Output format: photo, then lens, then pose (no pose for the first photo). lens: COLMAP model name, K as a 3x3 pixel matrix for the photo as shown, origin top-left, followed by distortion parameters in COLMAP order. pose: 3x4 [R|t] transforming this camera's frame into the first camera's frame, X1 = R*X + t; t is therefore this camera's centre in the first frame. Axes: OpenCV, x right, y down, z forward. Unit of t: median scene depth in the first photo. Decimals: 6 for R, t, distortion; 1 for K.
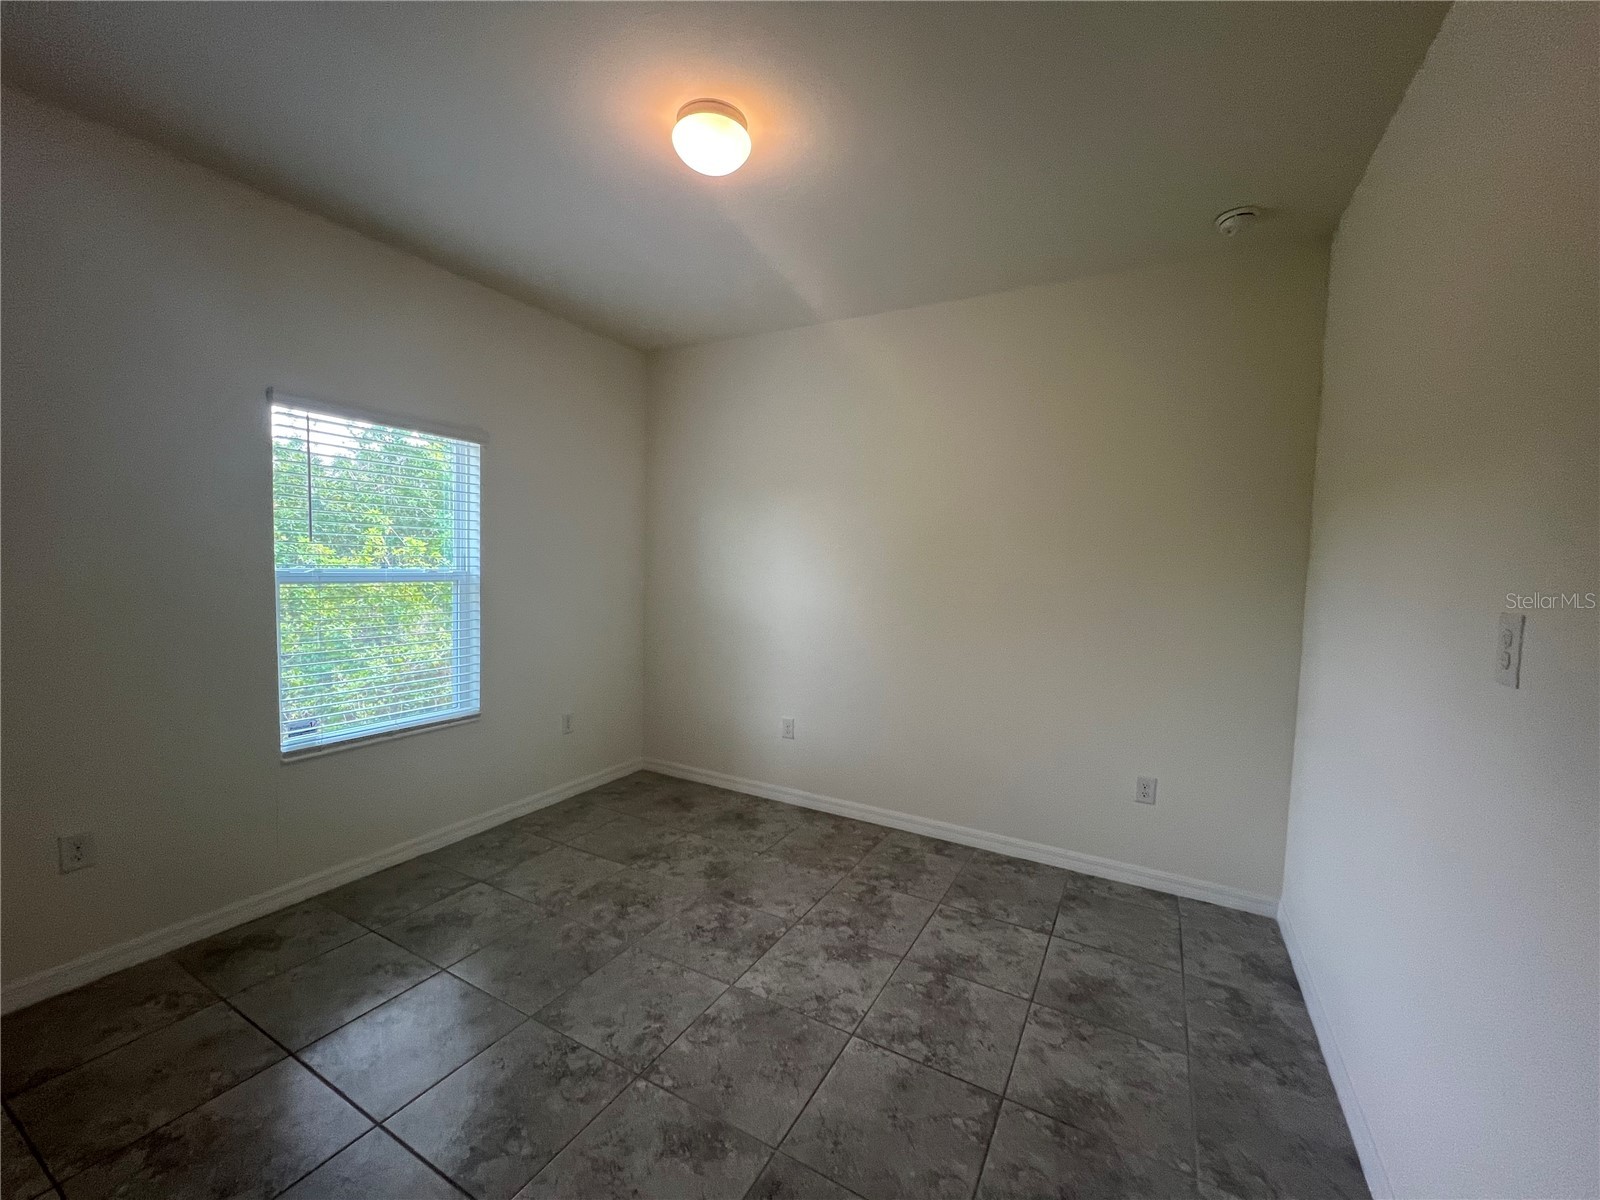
lens RADIAL K [[639.4, 0, 801.1], [0, 639.4, 604.8], [0, 0, 1]] dist [-0.001321, -0.000185]
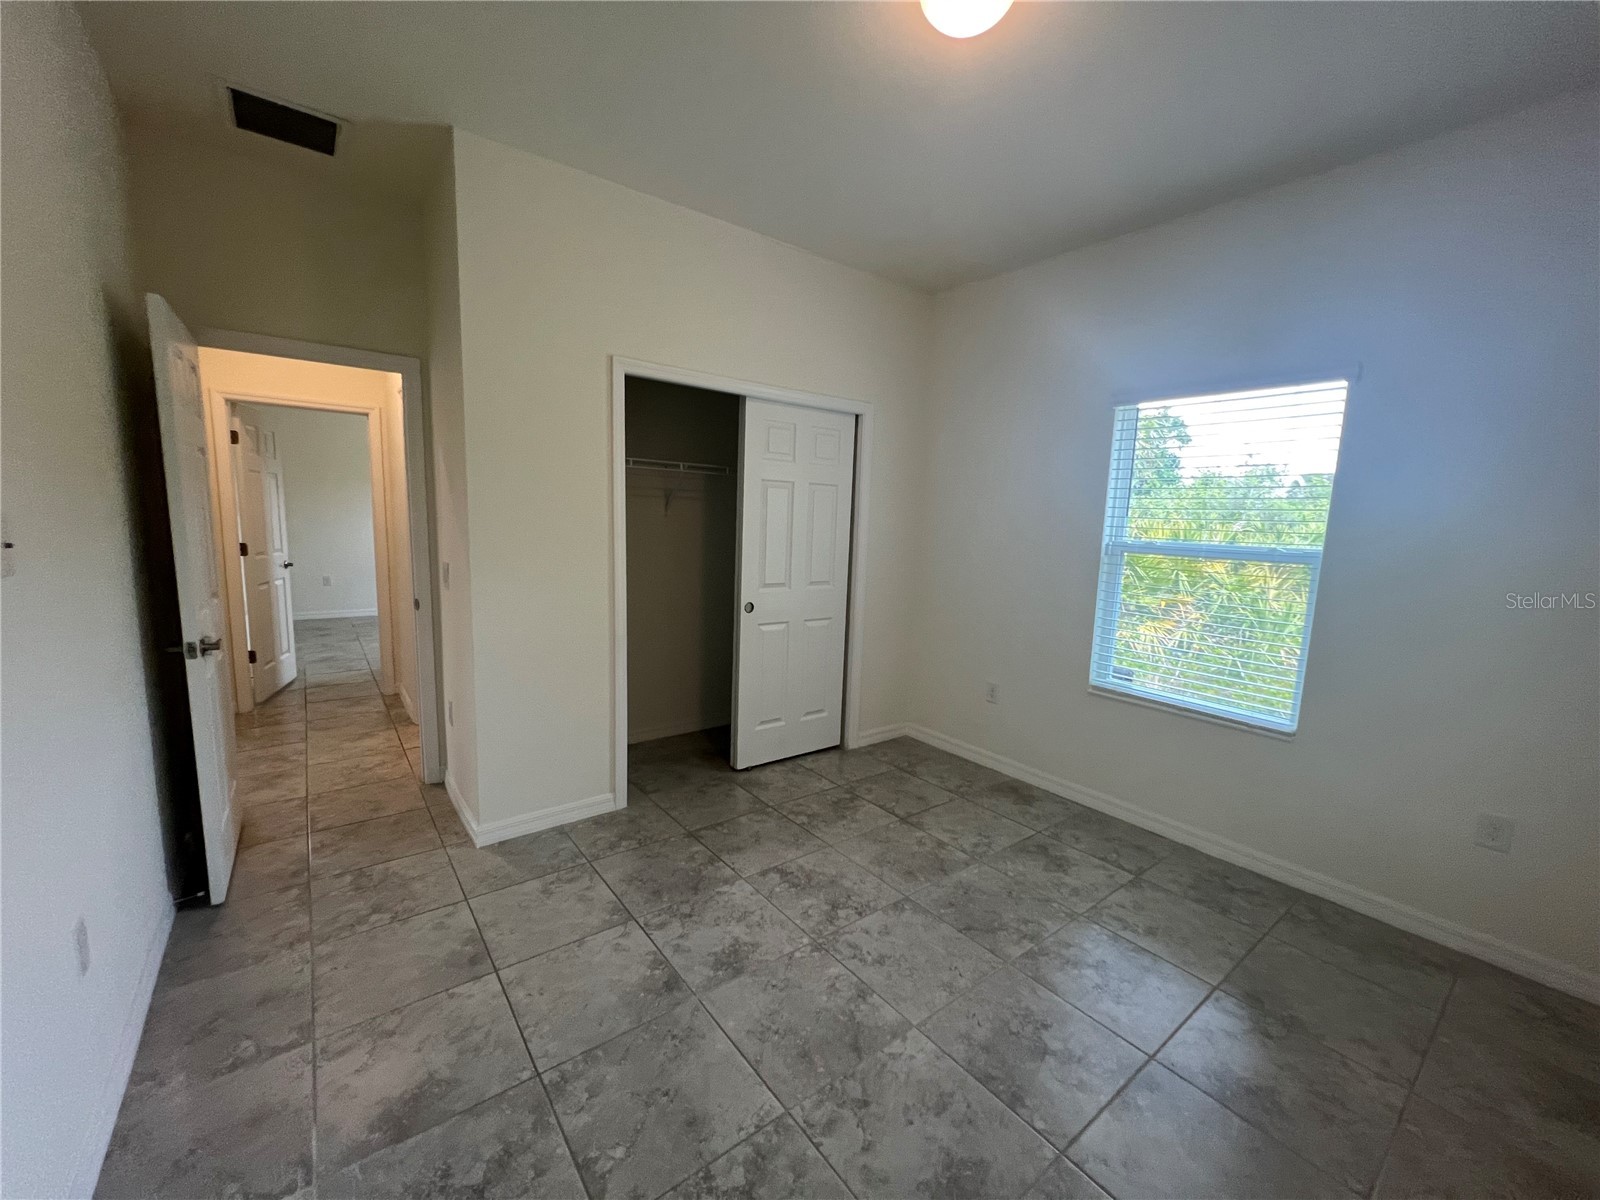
lens RADIAL K [[639.4, 0, 801.1], [0, 639.4, 604.8], [0, 0, 1]] dist [-0.001321, -0.000185]
pose [[-0.389658, 0.088795, -0.916669, 0.710033], [-0.106737, 0.984280, 0.140716, -0.051290], [0.914753, 0.152674, -0.374055, 1.166851]]
